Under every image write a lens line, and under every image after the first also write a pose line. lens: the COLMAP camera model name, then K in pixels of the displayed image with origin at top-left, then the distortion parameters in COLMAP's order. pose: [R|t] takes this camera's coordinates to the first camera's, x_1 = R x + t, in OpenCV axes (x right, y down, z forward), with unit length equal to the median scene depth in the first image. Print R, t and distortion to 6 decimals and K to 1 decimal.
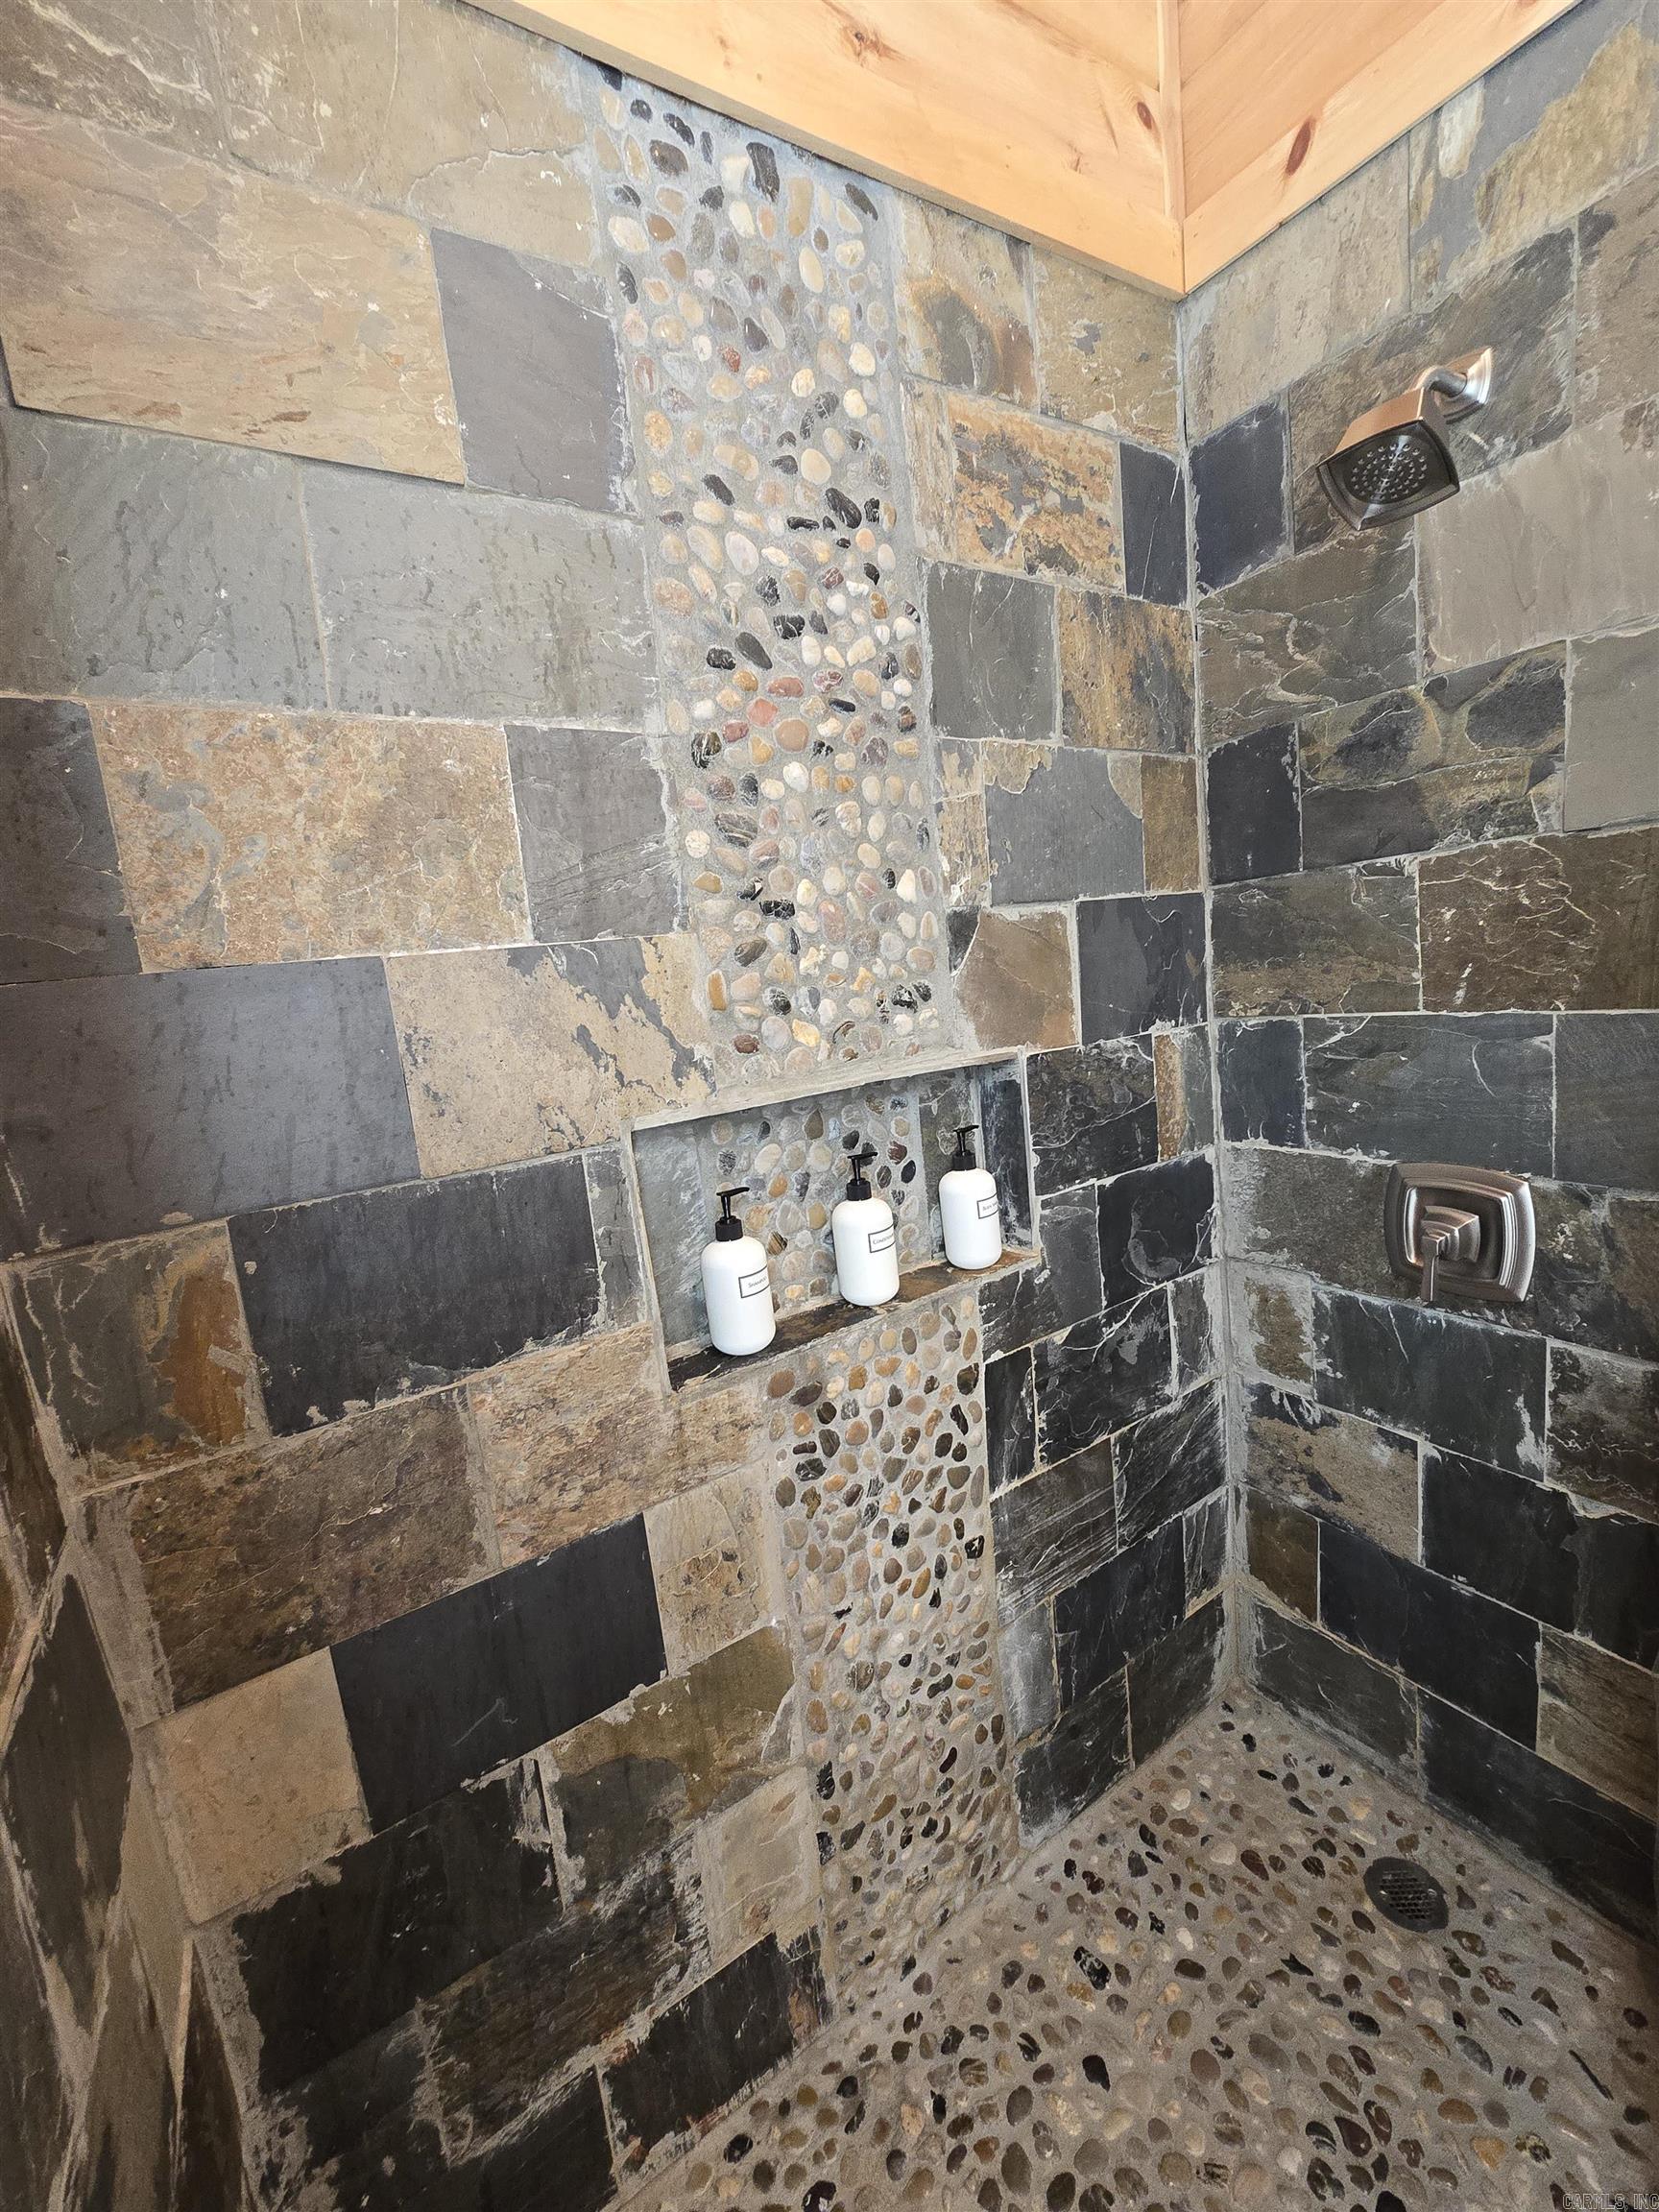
lens RADIAL K [[910.8, 0, 830.2], [0, 910.8, 1107.1], [0, 0, 1]] dist [-0.005221, 0.000890]
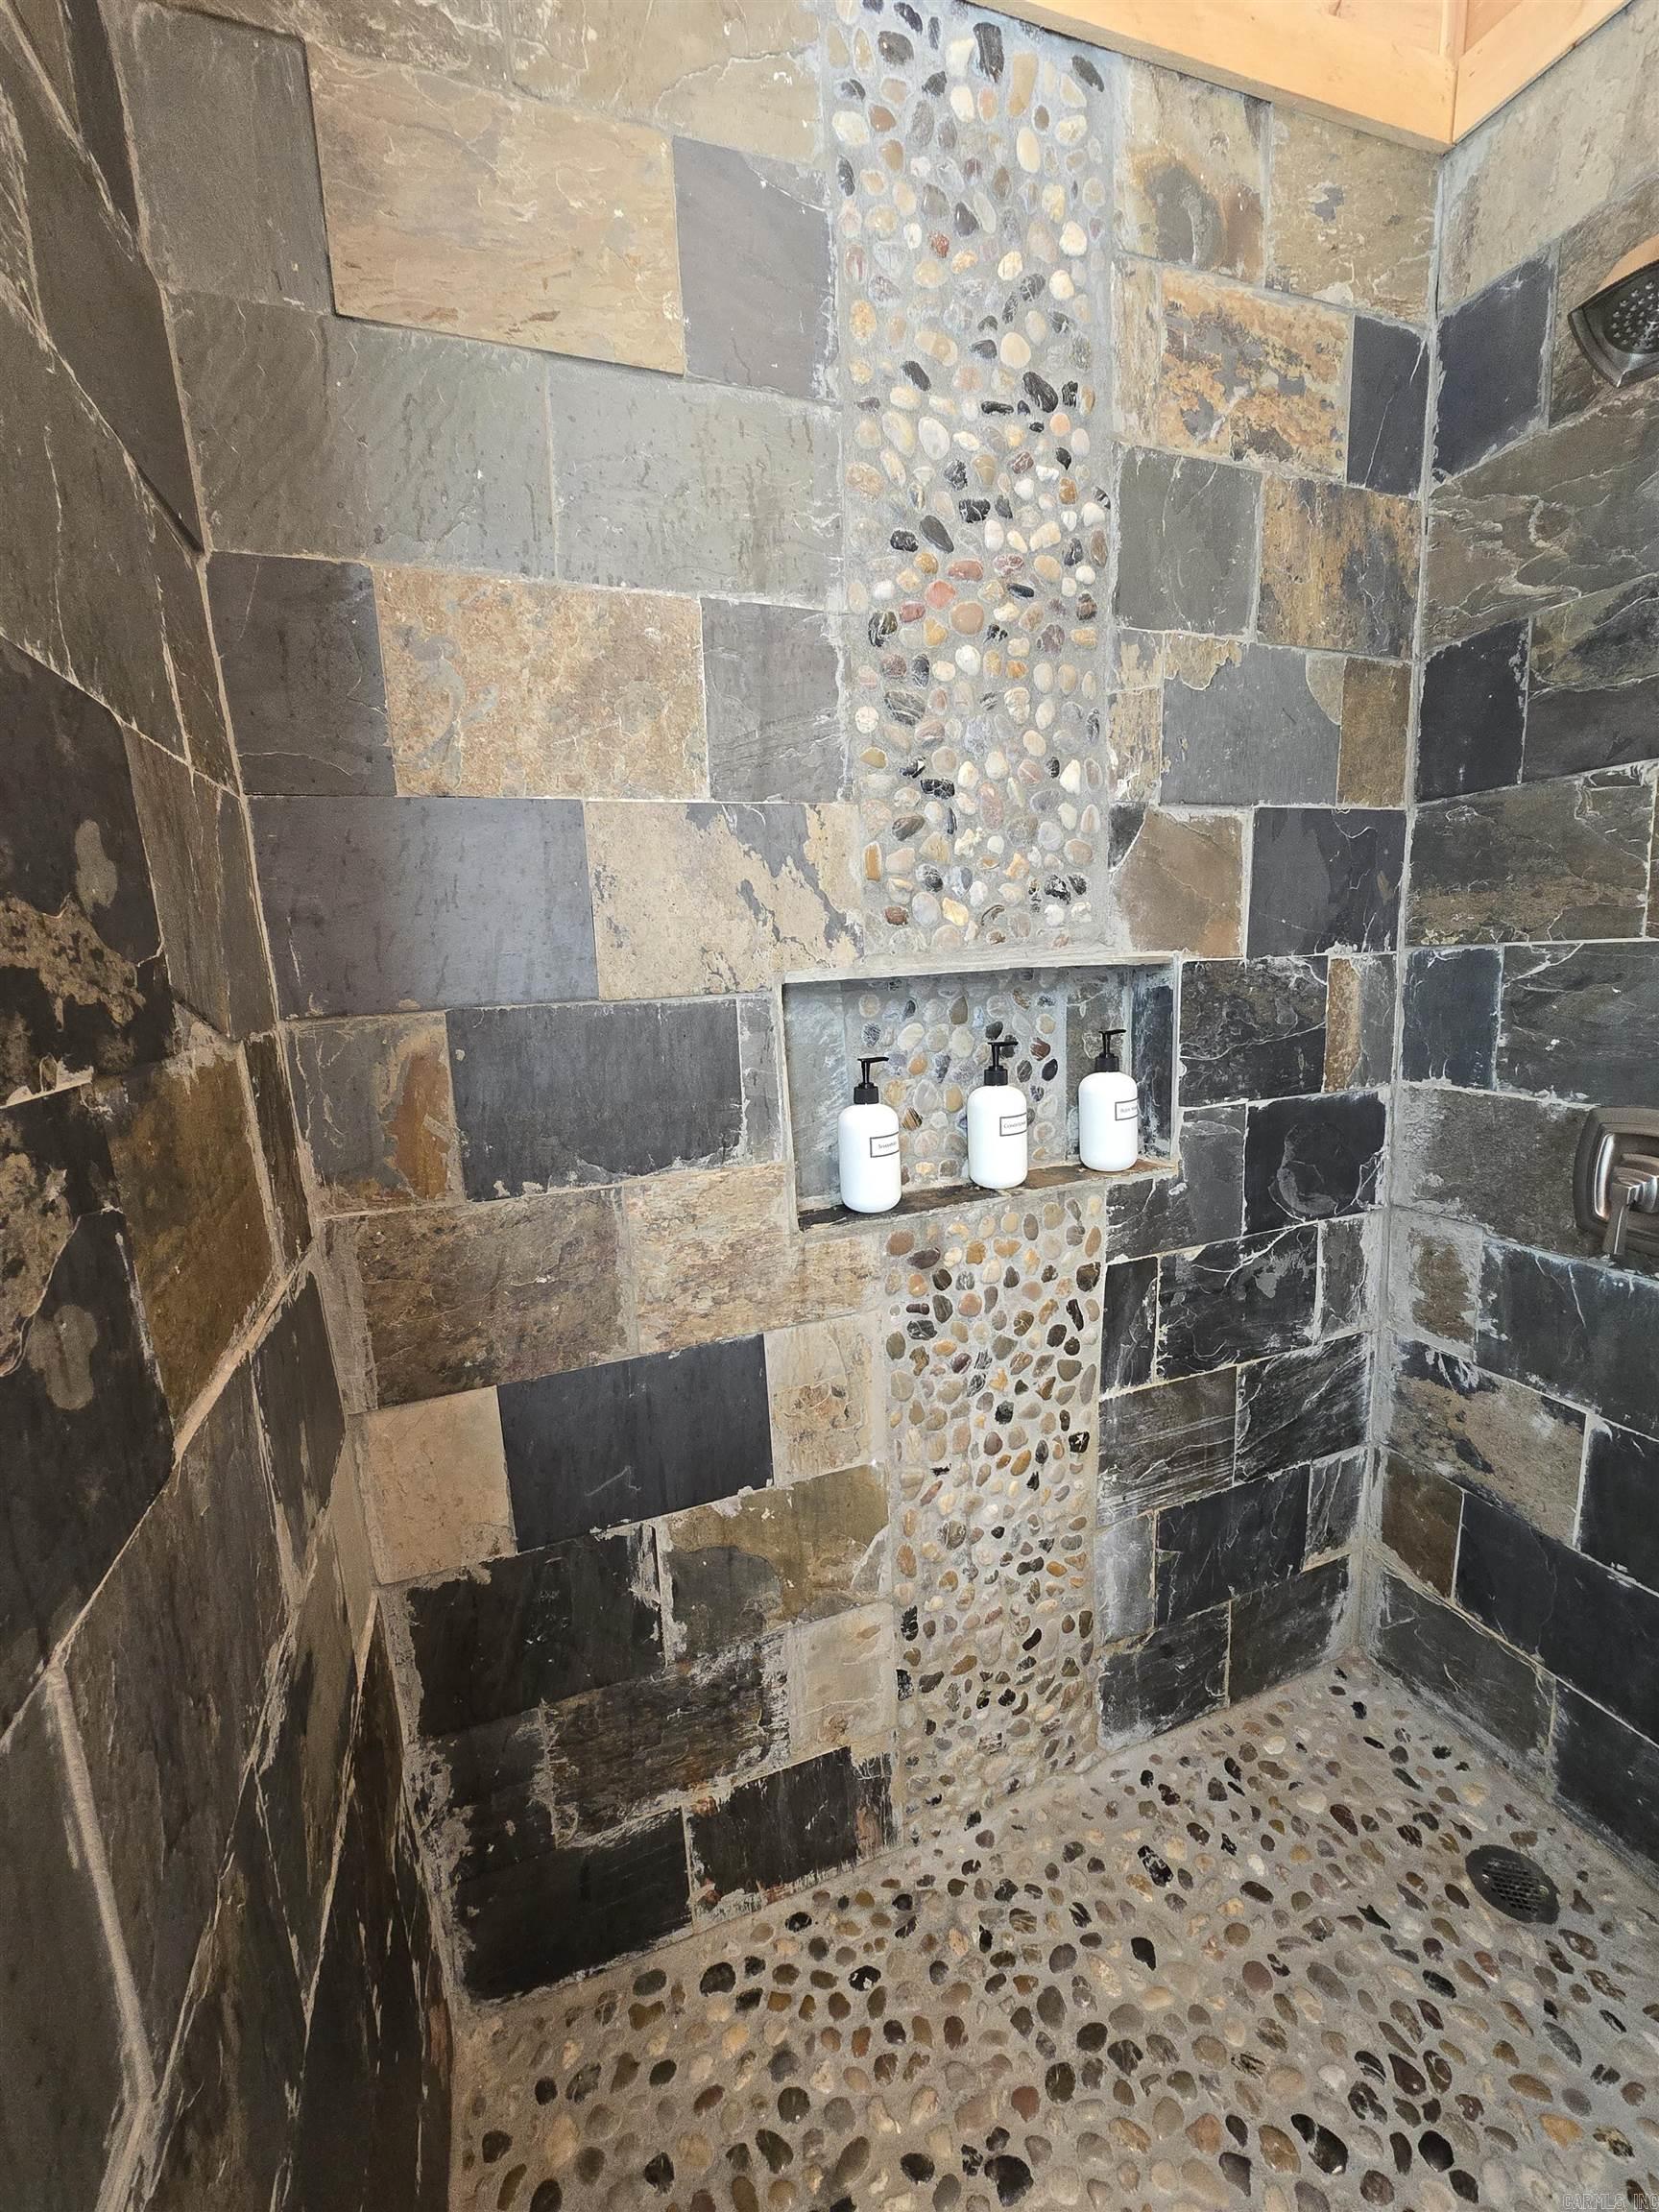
lens RADIAL K [[910.8, 0, 828.8], [0, 910.8, 1106.4], [0, 0, 1]] dist [-0.005221, 0.000890]
pose [[0.975821, 0.097369, -0.195686, 0.056399], [-0.090349, 0.994915, 0.044505, 0.104454], [0.199024, -0.025749, 0.979656, -0.057942]]
